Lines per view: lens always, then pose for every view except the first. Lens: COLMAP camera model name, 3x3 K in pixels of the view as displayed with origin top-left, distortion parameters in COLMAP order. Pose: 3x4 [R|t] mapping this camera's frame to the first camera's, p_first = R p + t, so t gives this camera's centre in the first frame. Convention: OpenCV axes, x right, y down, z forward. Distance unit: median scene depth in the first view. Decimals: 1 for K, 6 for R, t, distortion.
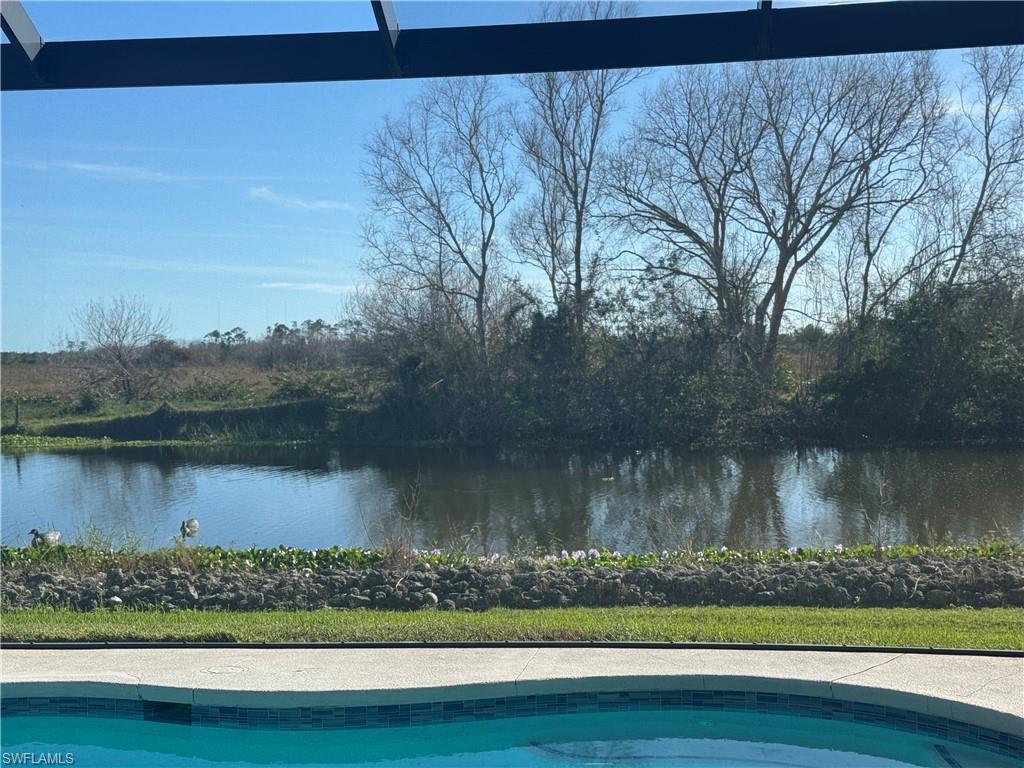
lens RADIAL K [[1420.8, 0, 506.9], [0, 1420.8, 387.4], [0, 0, 1]] dist [0.124050, 0.000000]
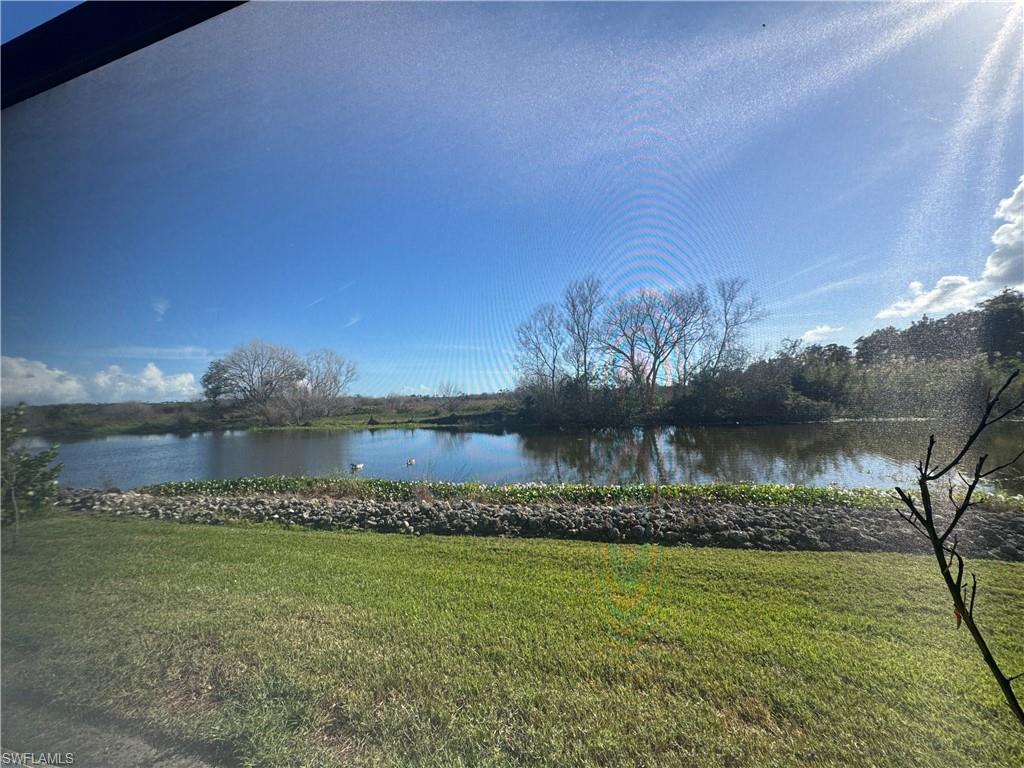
lens RADIAL K [[407.3, 0, 512.4], [0, 407.3, 385.0], [0, 0, 1]] dist [-0.000742, 0.000285]
pose [[0.983436, -0.026135, -0.179362, 0.056456], [0.017578, 0.998637, -0.049136, -0.004212], [0.180401, 0.045169, 0.982555, 0.132239]]
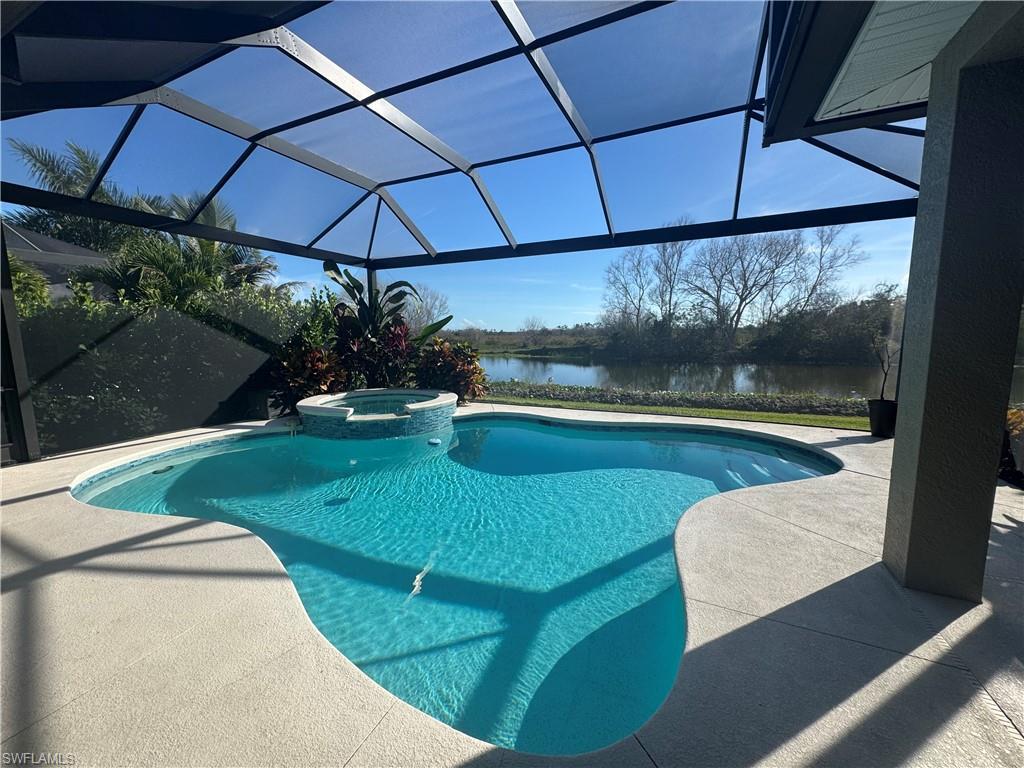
lens RADIAL K [[407.3, 0, 510.9], [0, 407.3, 383.8], [0, 0, 1]] dist [-0.000742, 0.000285]
pose [[0.949900, 0.047252, -0.308963, 0.000988], [-0.015698, 0.994471, 0.103829, 0.001826], [0.312161, -0.093777, 0.945390, -0.005196]]
